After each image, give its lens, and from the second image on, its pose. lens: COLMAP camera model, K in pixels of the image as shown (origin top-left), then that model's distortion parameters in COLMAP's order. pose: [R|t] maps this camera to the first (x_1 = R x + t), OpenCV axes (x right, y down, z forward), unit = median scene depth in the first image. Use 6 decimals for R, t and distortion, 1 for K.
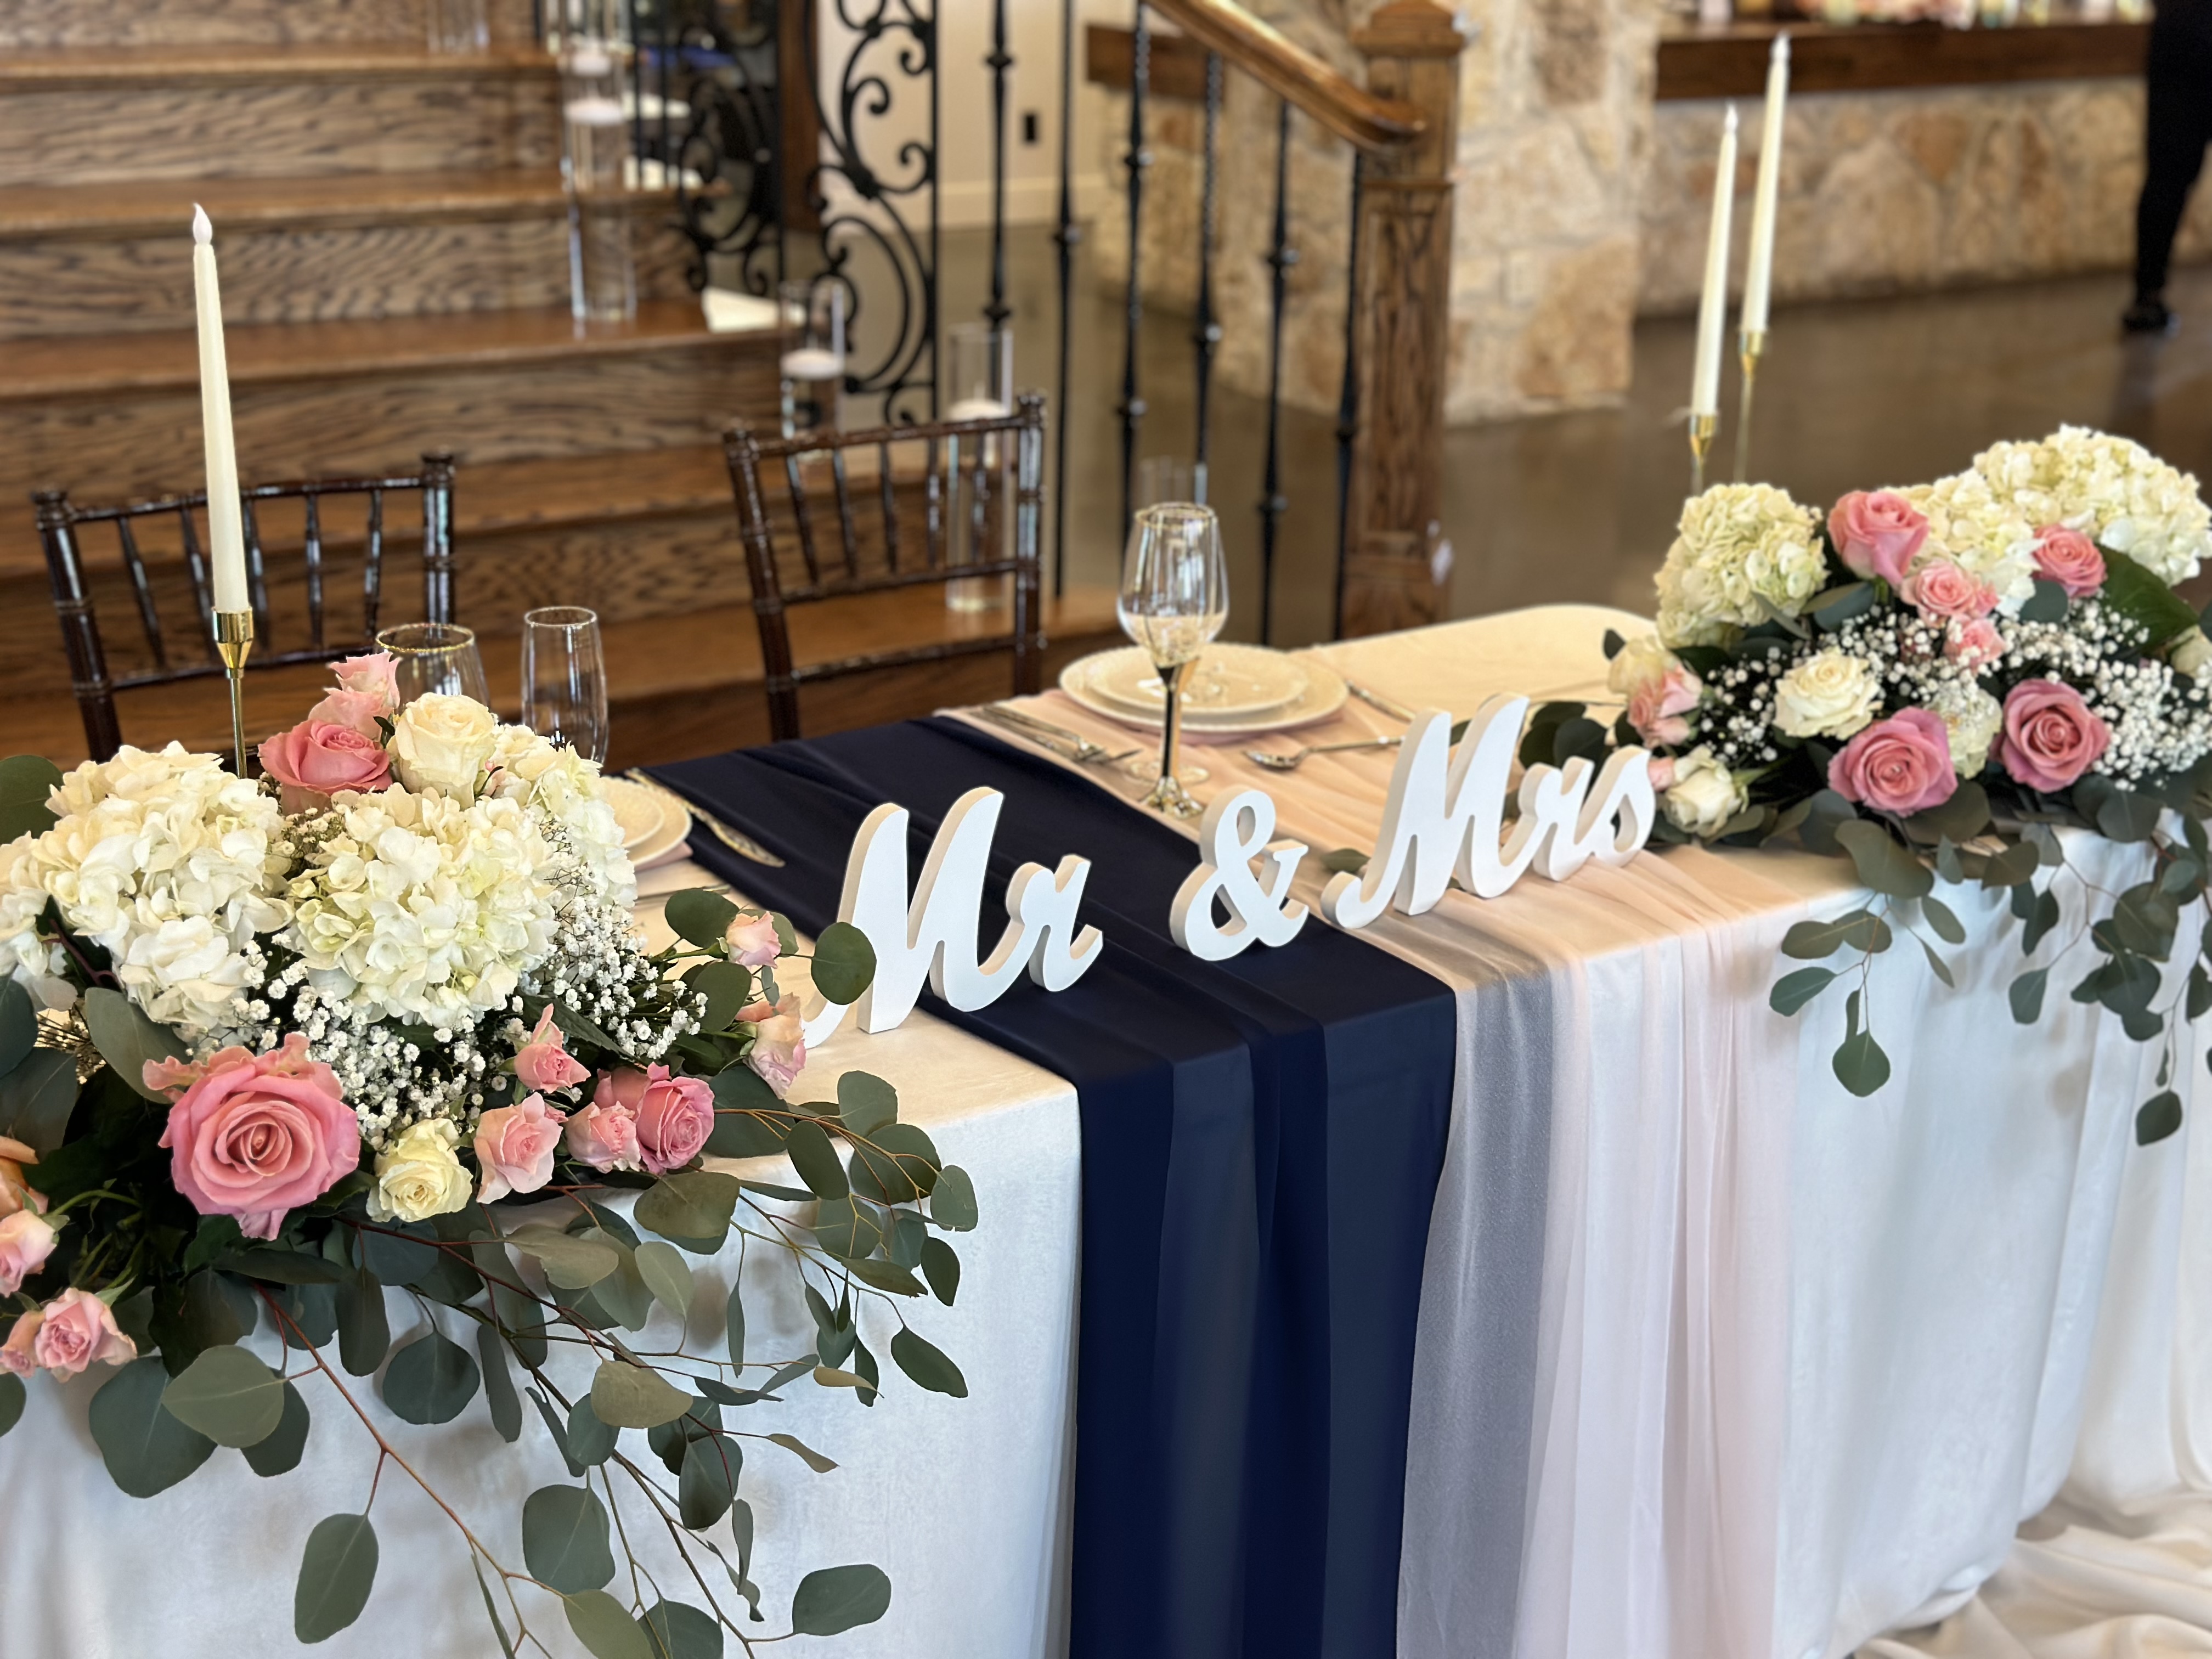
lens RADIAL K [[3107.8, 0, 1106.0], [0, 3107.8, 829.5], [0, 0, 1]] dist [0.138857, -0.048382]
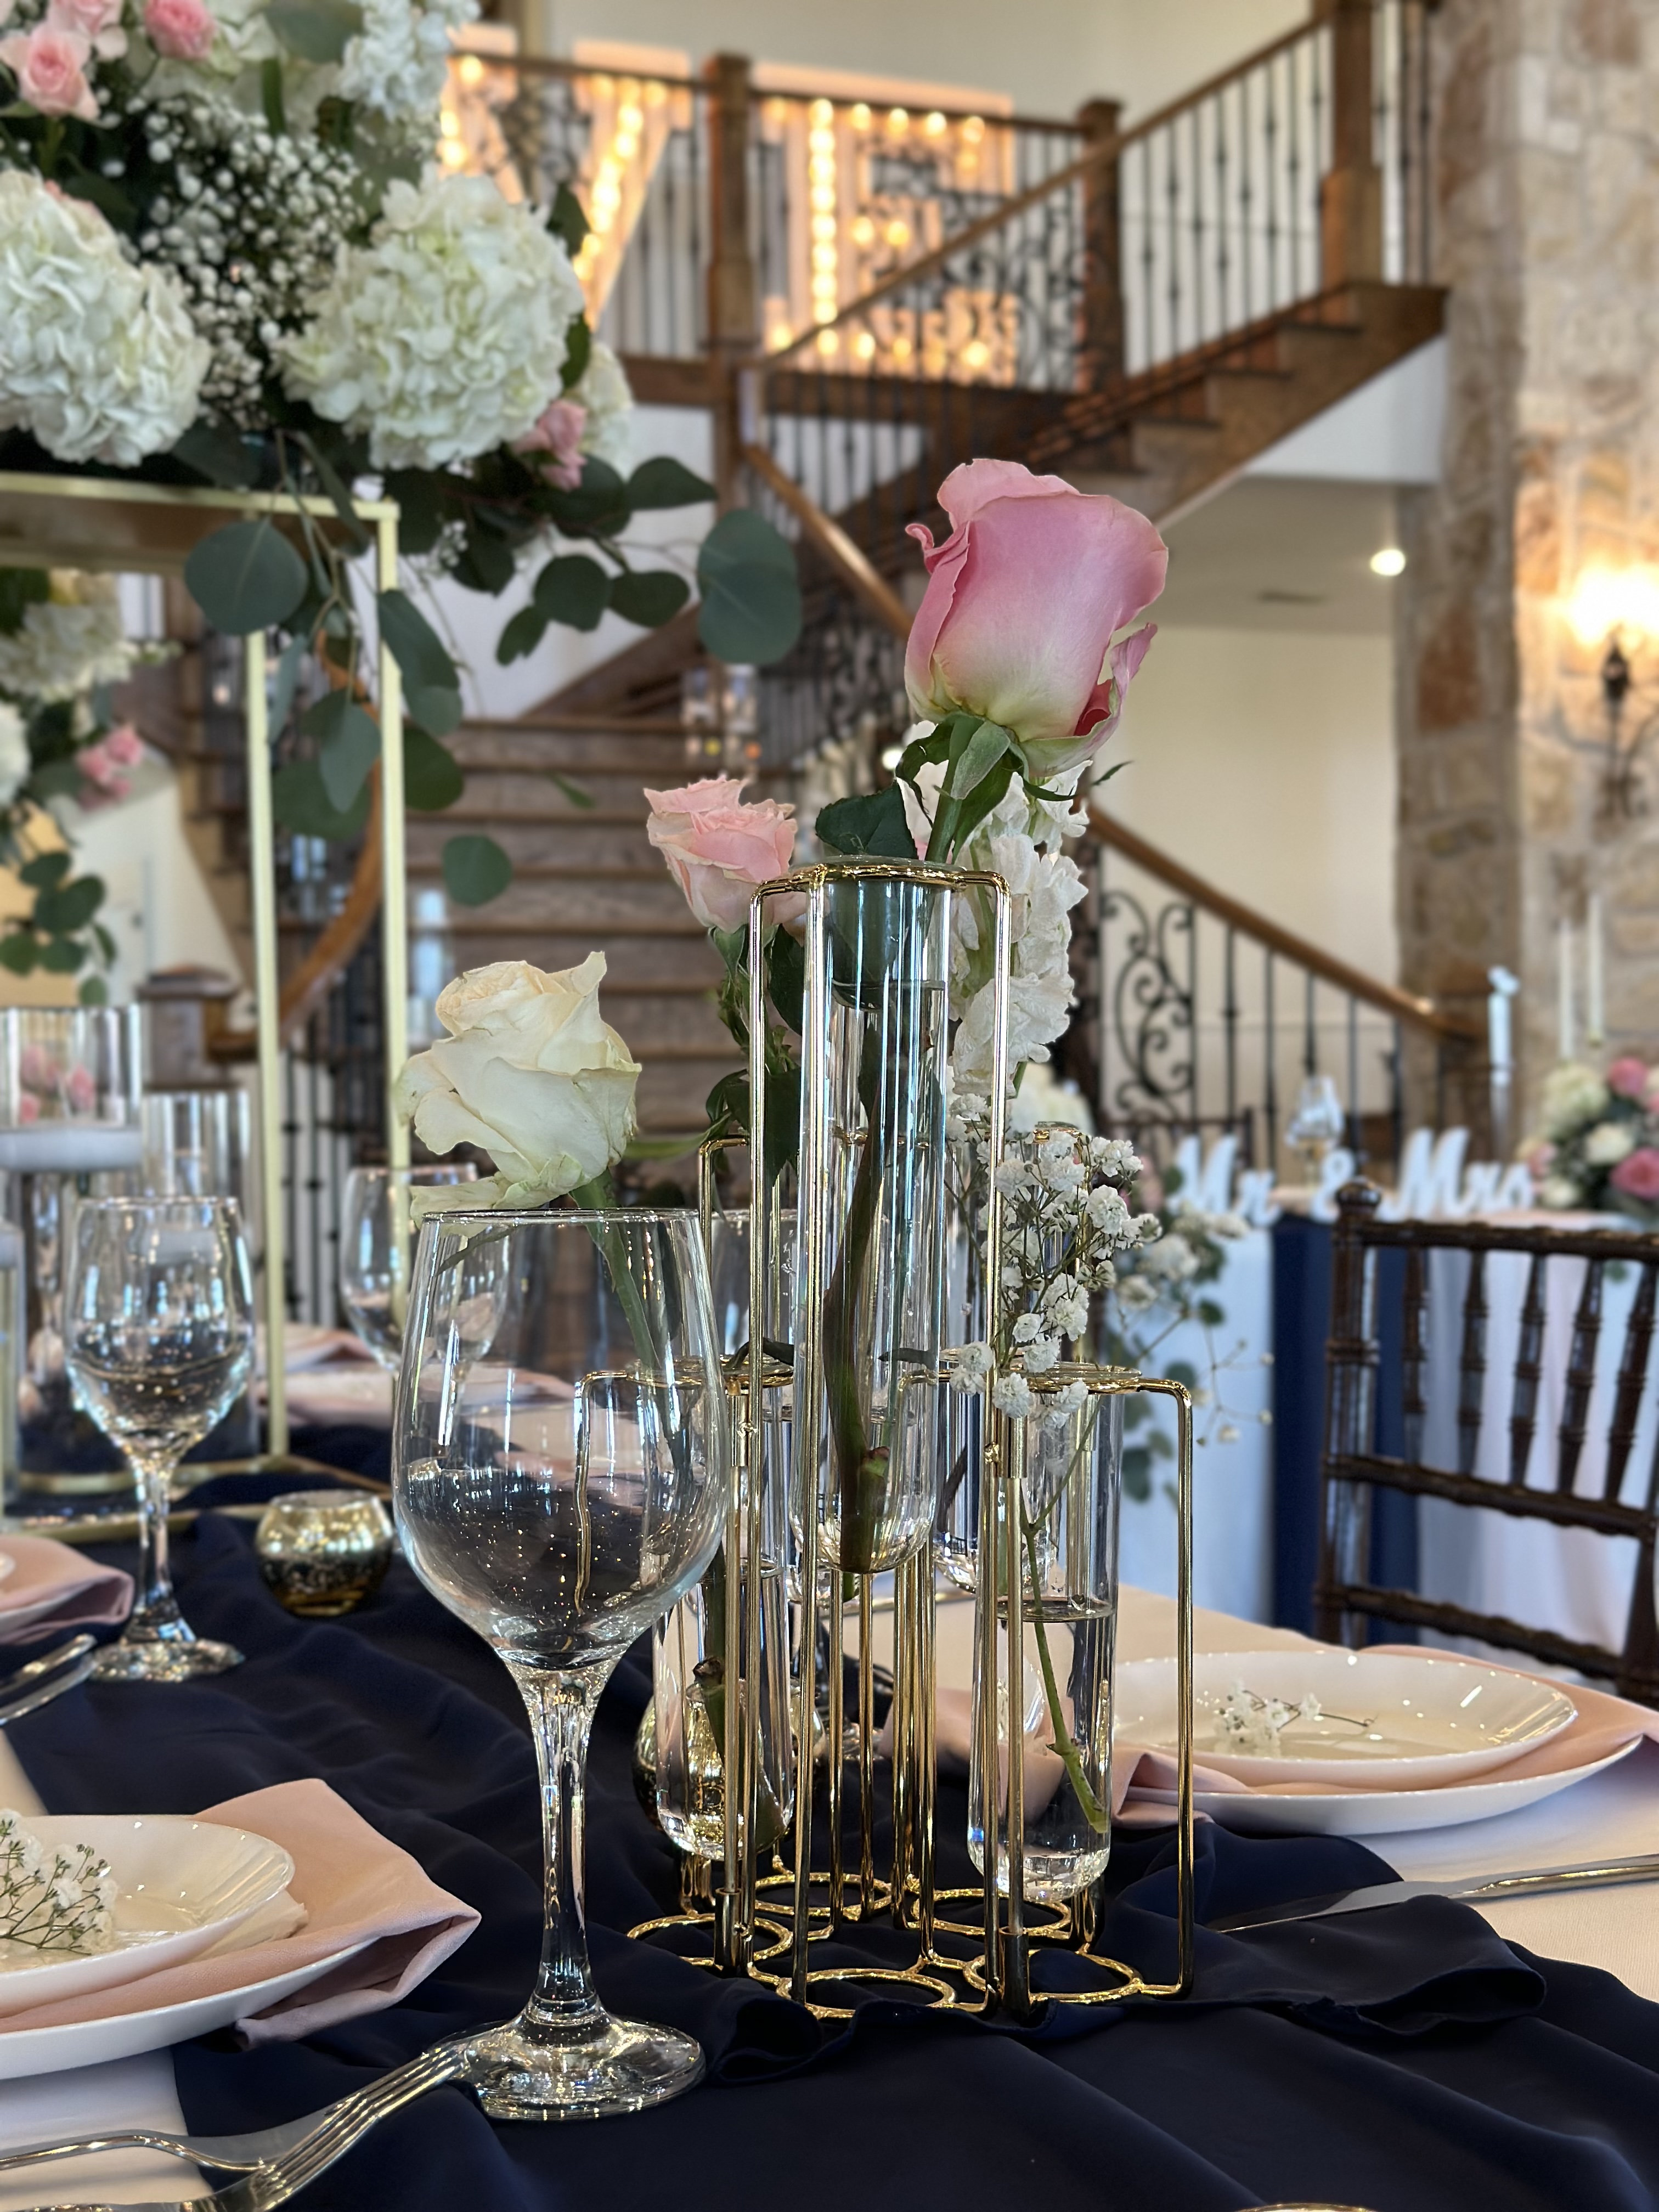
lens RADIAL K [[3107.8, 0, 829.5], [0, 3107.8, 1106.0], [0, 0, 1]] dist [0.138857, -0.048382]
pose [[0.986977, -0.025108, -0.158888, 0.035950], [-0.024637, 0.952495, -0.303557, 0.620659], [0.158962, 0.303519, 0.939472, -1.199283]]
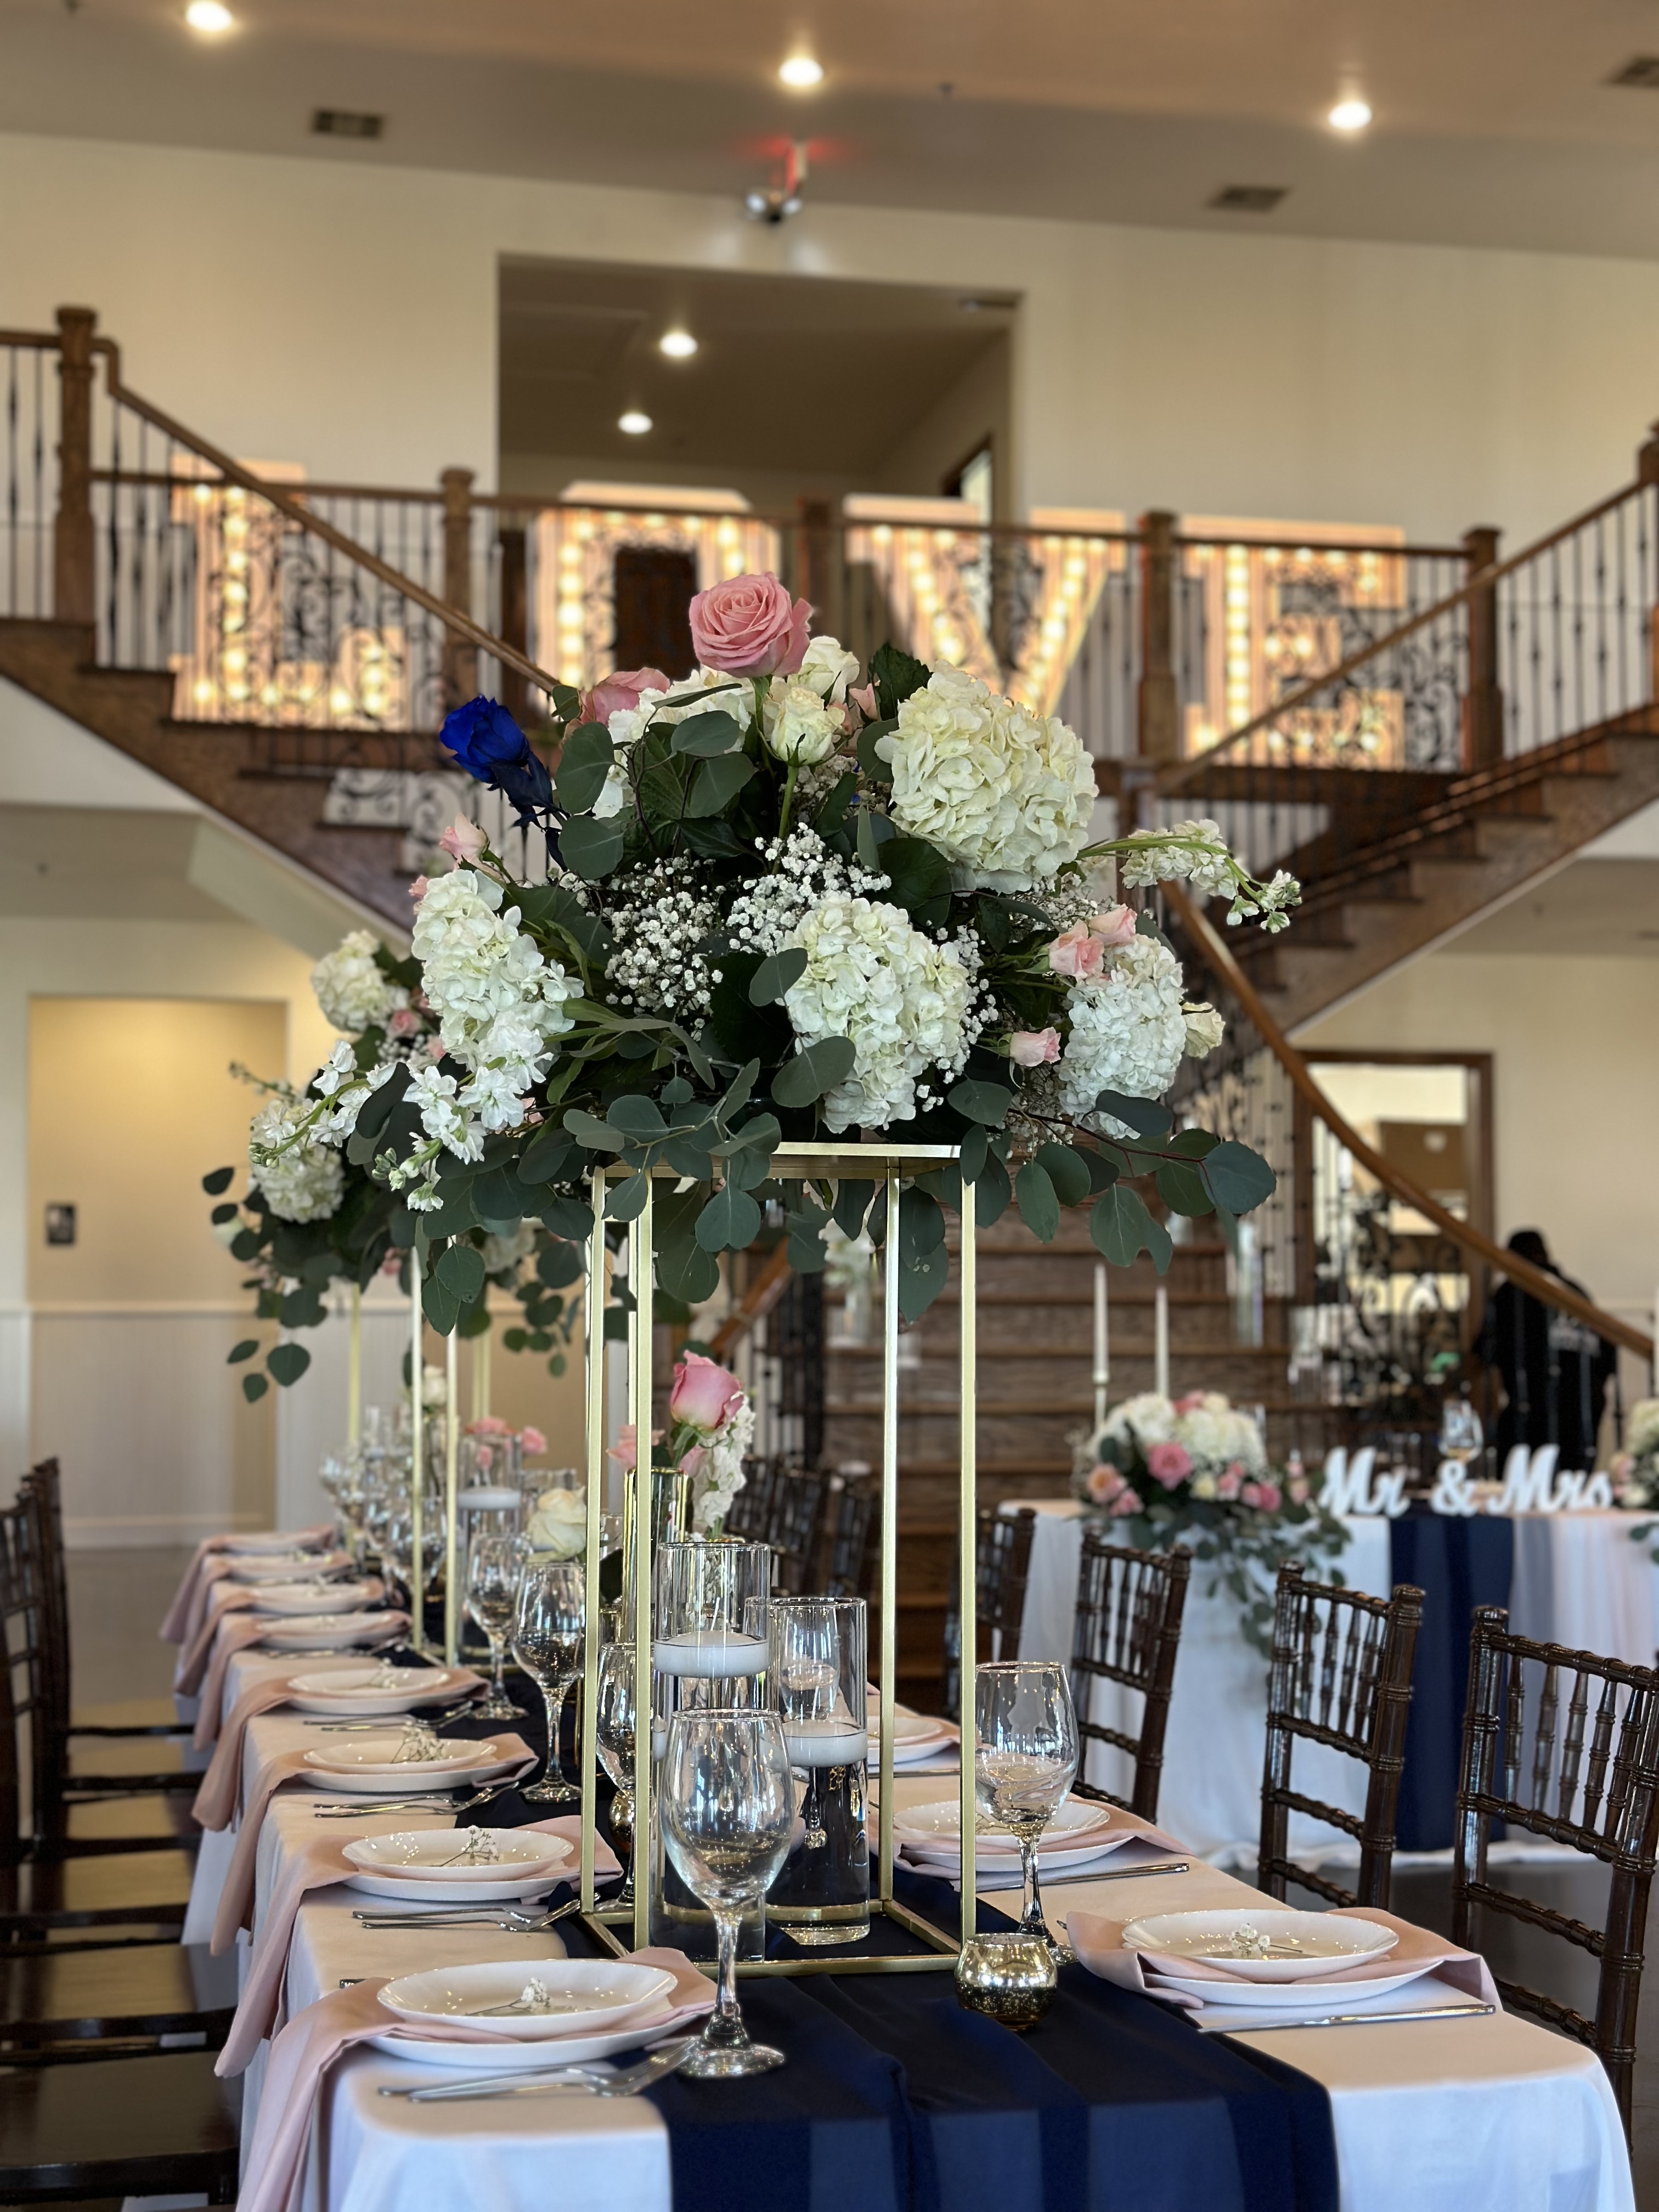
lens RADIAL K [[3107.8, 0, 829.5], [0, 3107.8, 1106.0], [0, 0, 1]] dist [0.138857, -0.048382]
pose [[0.941308, -0.034529, -0.335778, 0.489155], [-0.095044, 0.927395, -0.361808, 0.803662], [0.323892, 0.372486, 0.869683, -2.000326]]
